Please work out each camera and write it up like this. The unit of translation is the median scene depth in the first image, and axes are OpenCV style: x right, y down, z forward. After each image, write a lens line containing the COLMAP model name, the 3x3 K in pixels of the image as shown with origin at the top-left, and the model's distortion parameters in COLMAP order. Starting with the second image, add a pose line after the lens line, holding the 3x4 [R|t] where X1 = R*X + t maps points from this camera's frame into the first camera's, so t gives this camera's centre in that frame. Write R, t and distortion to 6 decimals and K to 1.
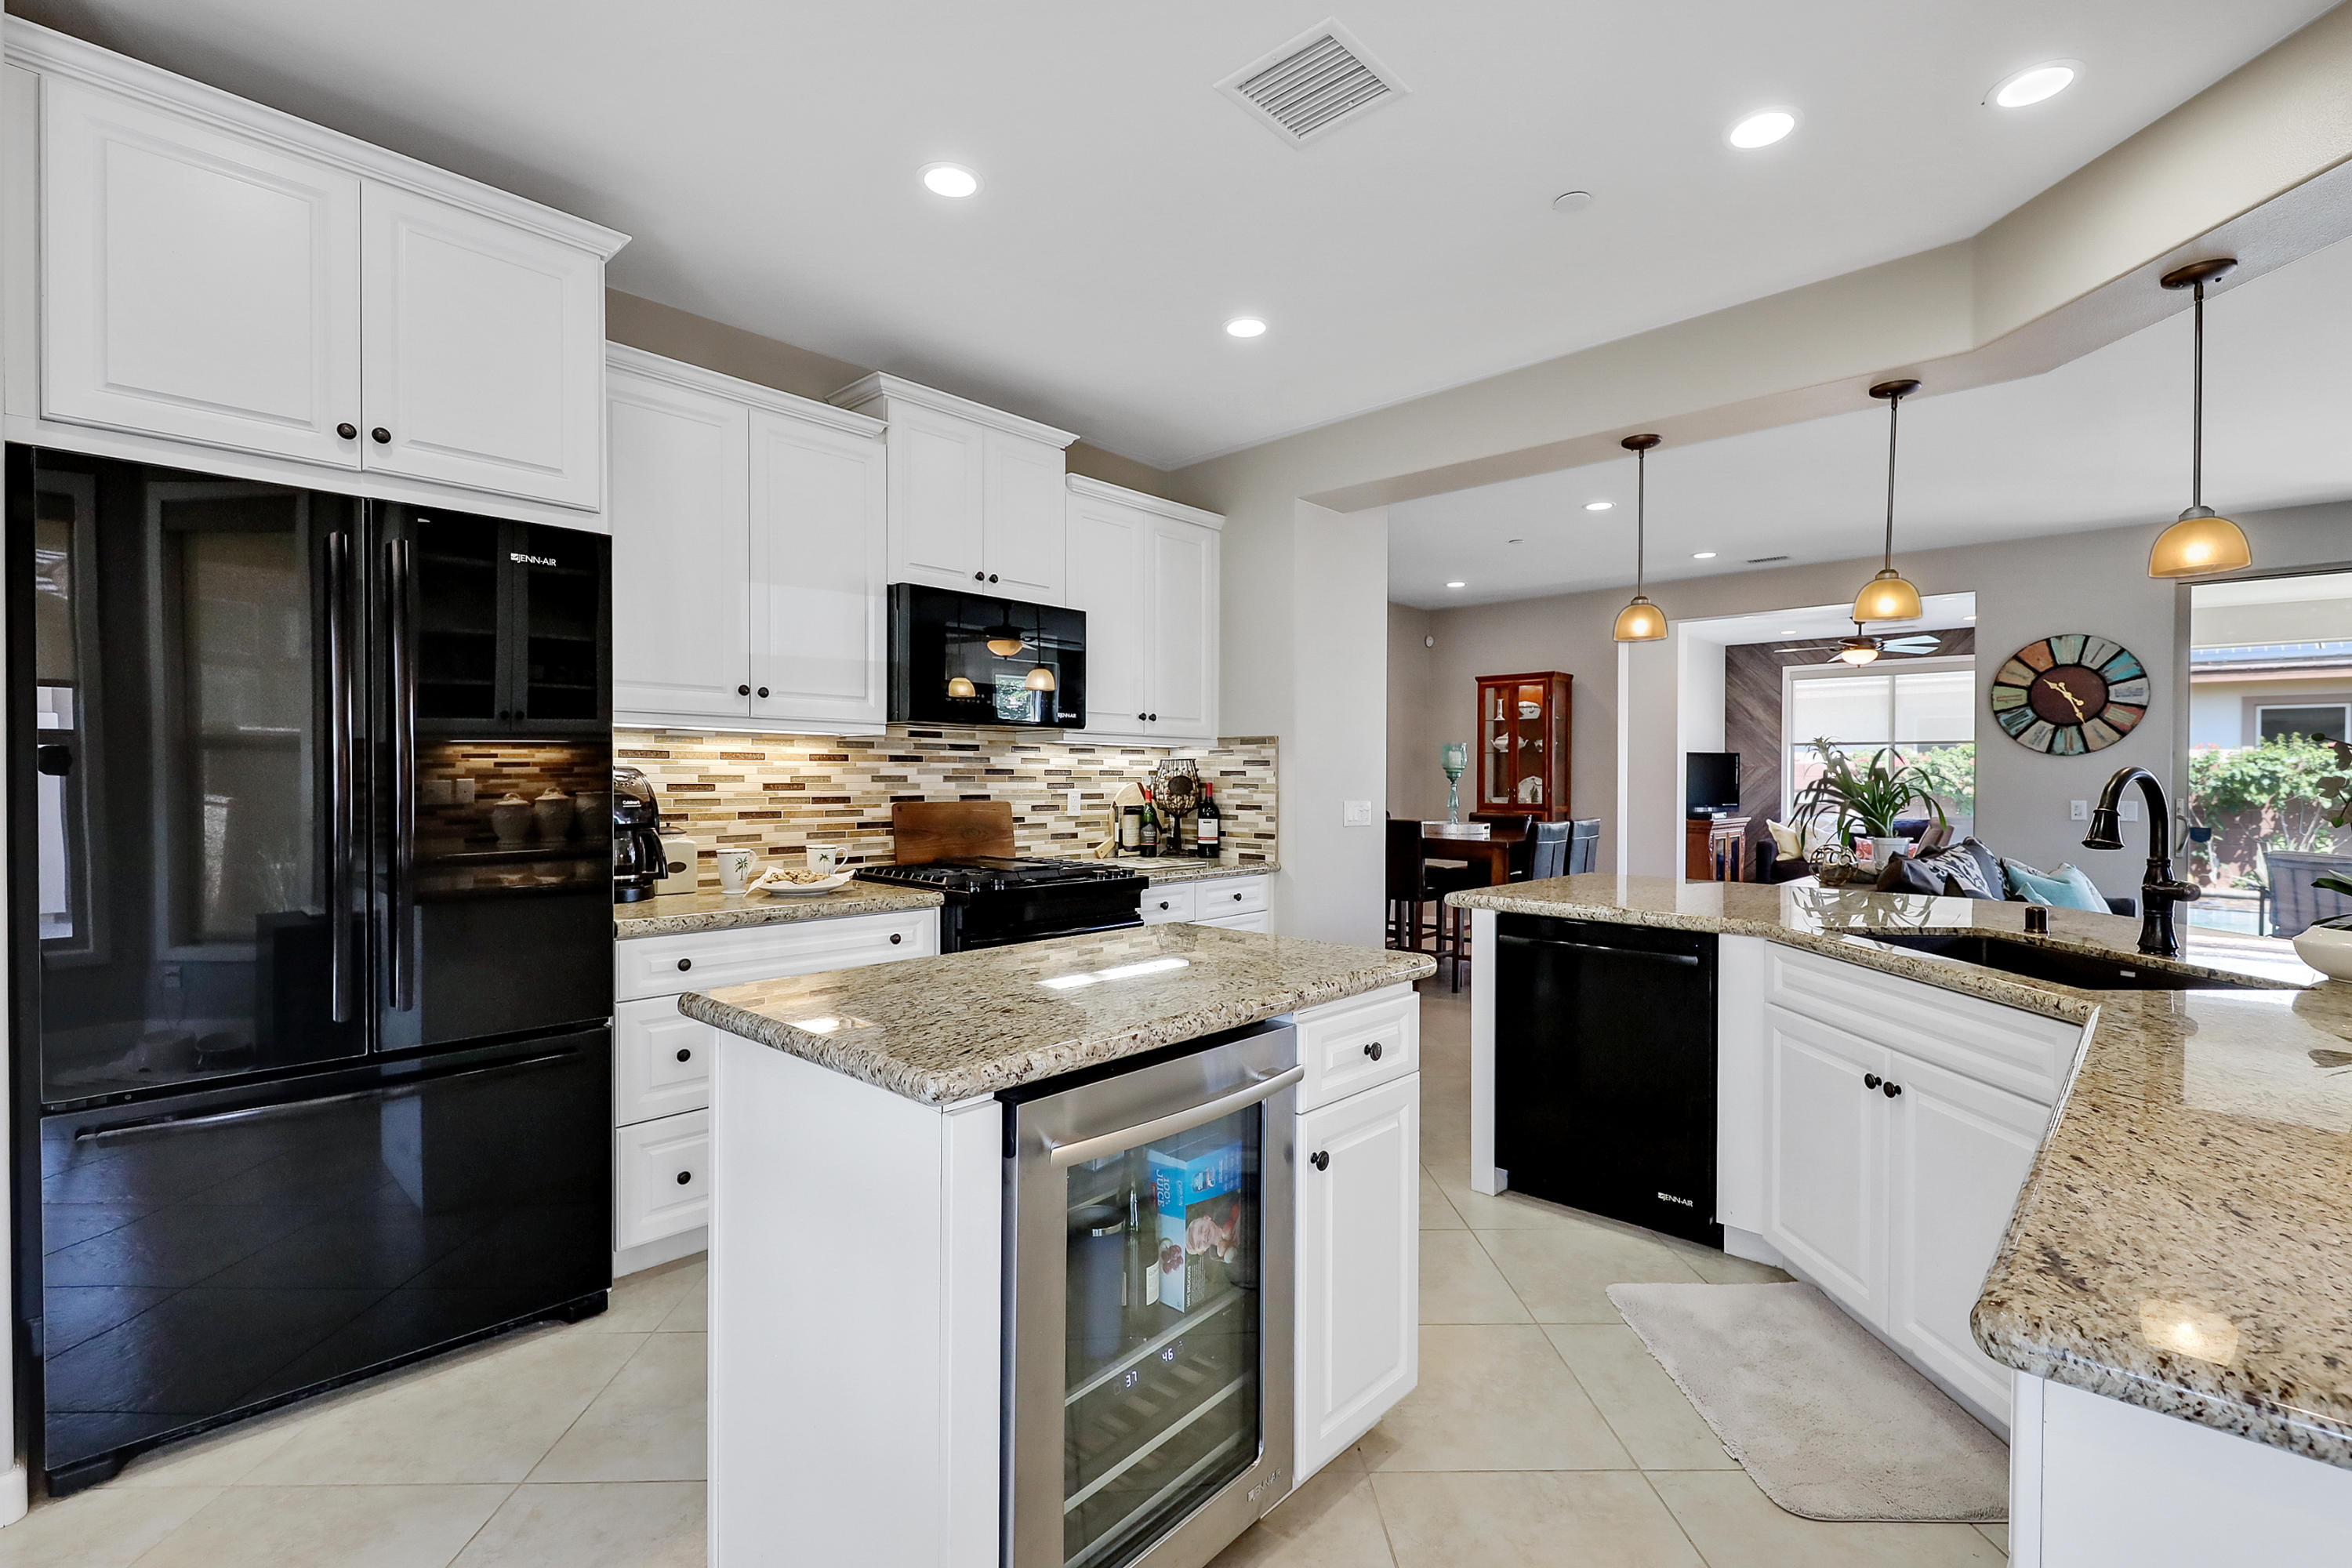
lens RADIAL K [[1052.7, 0, 1176.0], [0, 1052.7, 784.0], [0, 0, 1]] dist [0.000869, 0.000084]
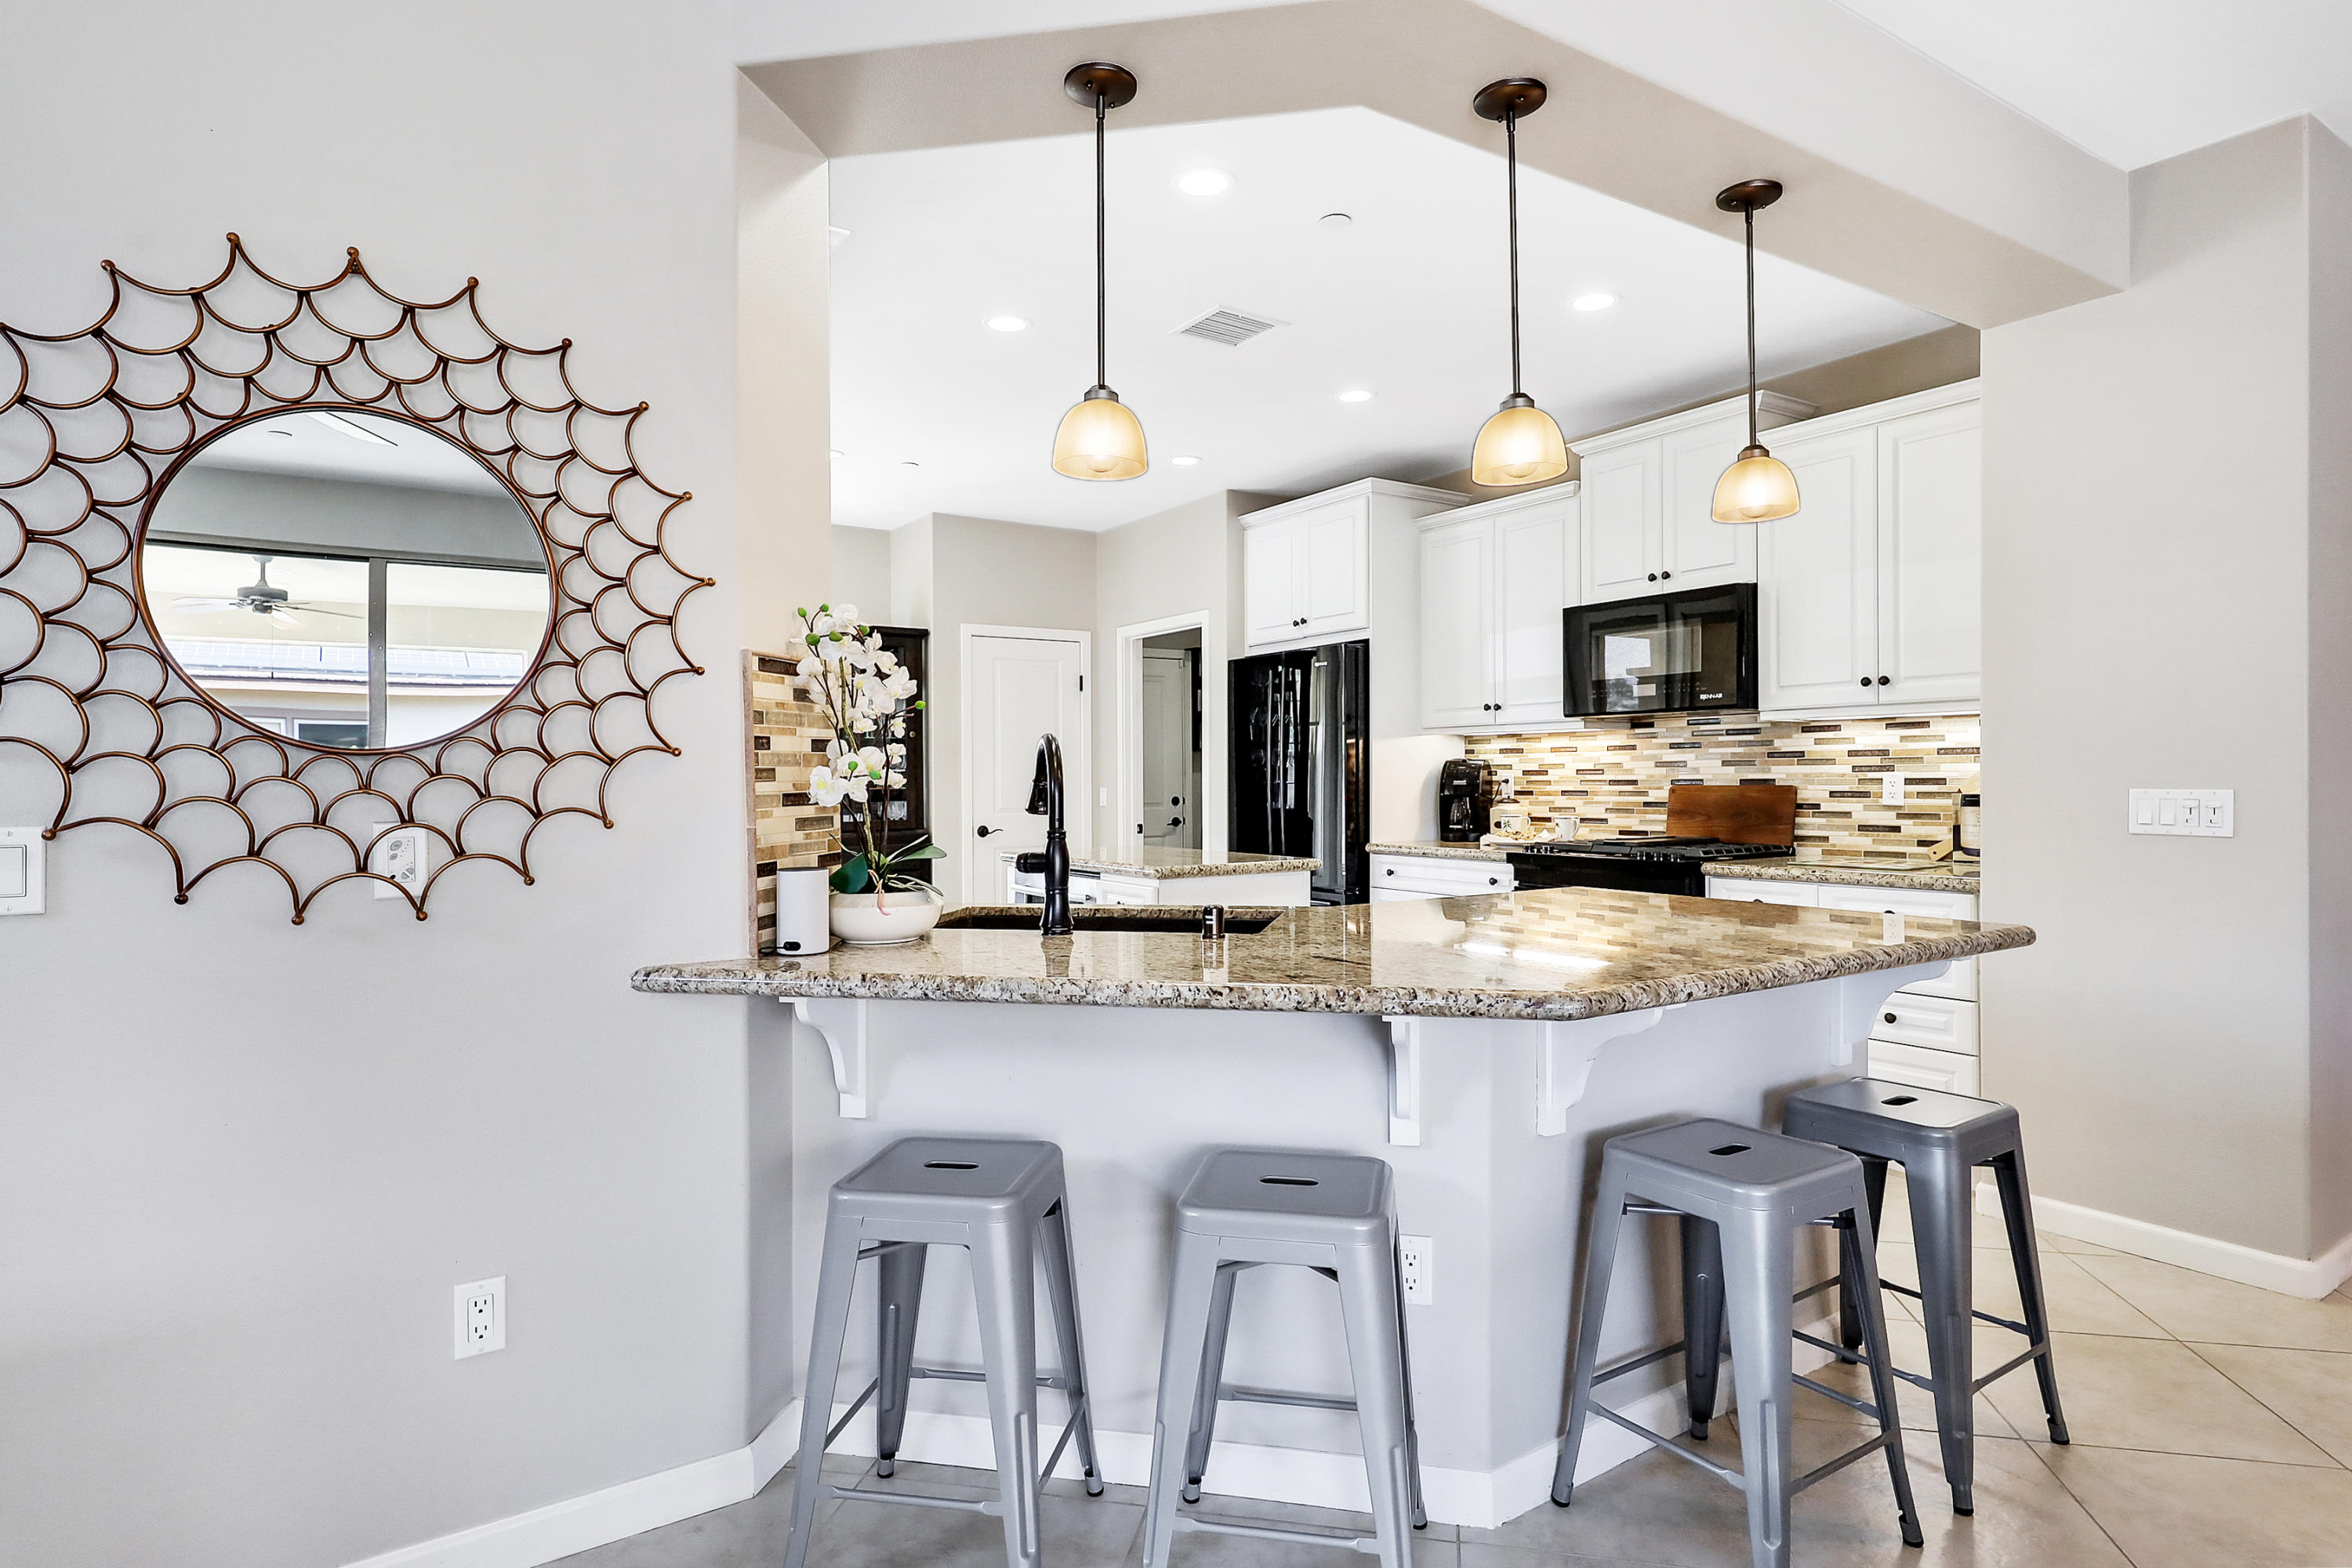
lens RADIAL K [[1250.7, 0, 1176.0], [0, 1250.7, 784.0], [0, 0, 1]] dist [0.006416, 0.000000]
pose [[-0.236358, -0.000826, -0.971666, 1.081631], [-0.001769, 0.999998, -0.000420, 0.016588], [0.971664, 0.001619, -0.236359, 0.750421]]
